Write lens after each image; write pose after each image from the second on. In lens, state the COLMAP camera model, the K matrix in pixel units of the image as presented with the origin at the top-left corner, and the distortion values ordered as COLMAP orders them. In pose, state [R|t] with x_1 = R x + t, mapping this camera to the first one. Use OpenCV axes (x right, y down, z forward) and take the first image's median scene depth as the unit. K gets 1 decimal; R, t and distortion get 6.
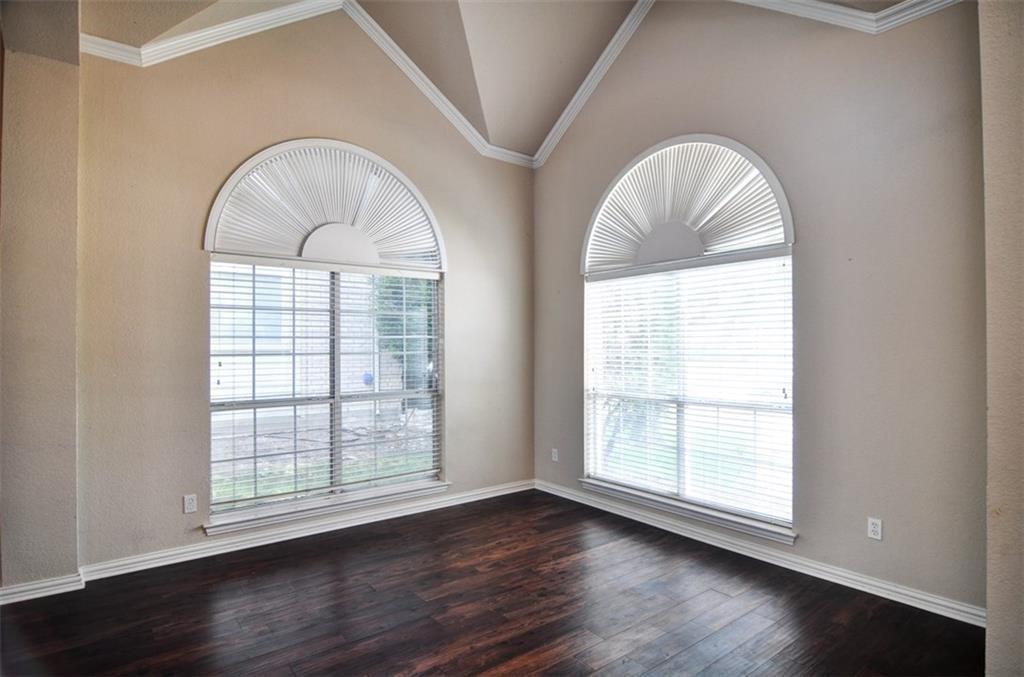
lens RADIAL K [[550.8, 0, 512.0], [0, 550.8, 338.5], [0, 0, 1]] dist [-0.015563, -0.000195]
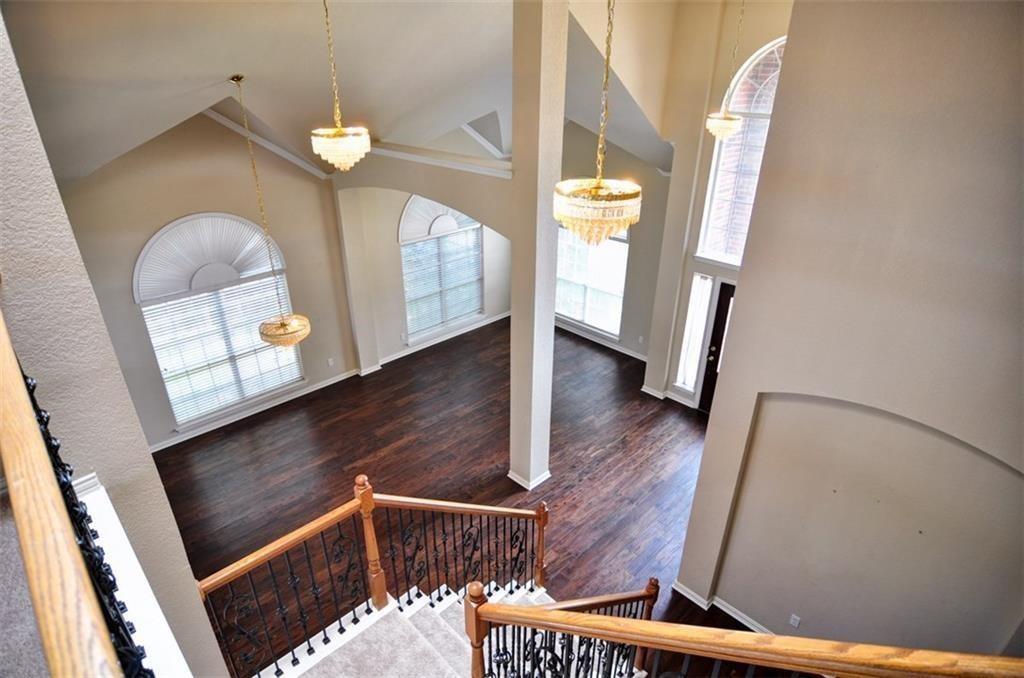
lens RADIAL K [[548.9, 0, 512.0], [0, 548.9, 339.0], [0, 0, 1]] dist [0.002408, 0.000360]
pose [[0.993734, -0.039345, 0.104621, -0.276701], [-0.010905, 0.897407, 0.441069, -0.722981], [-0.111242, -0.439446, 0.891355, -1.203275]]
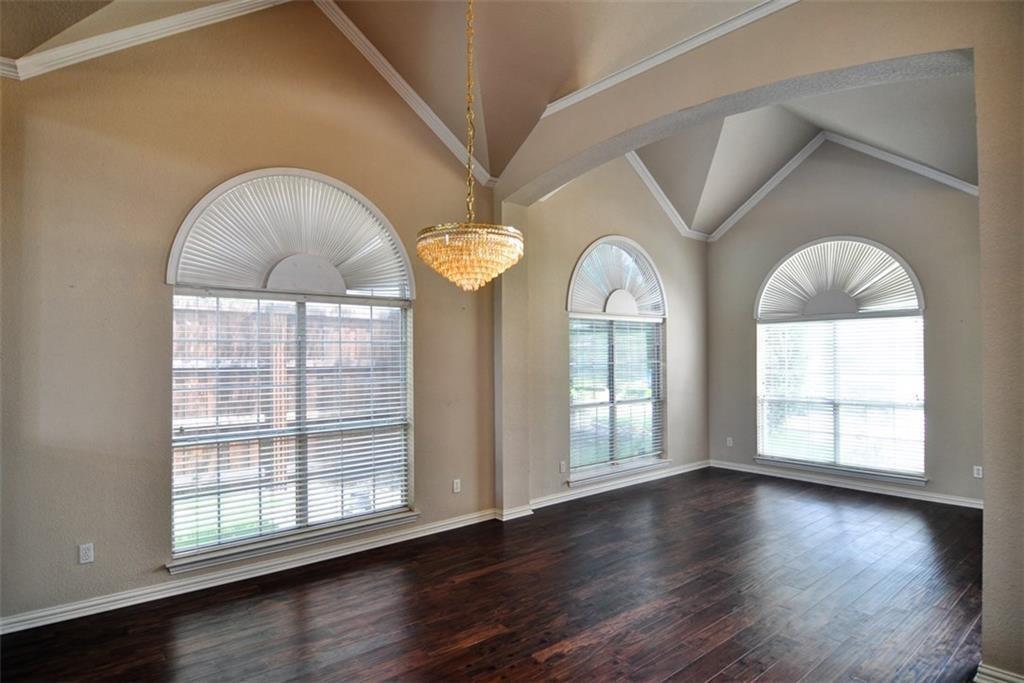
lens RADIAL K [[566.8, 0, 512.0], [0, 566.8, 341.5], [0, 0, 1]] dist [-0.007560, -0.000876]
pose [[0.999359, -0.001720, 0.035754, -0.654927], [0.002154, 0.999925, -0.012096, -0.042760], [-0.035731, 0.012165, 0.999287, -0.562126]]
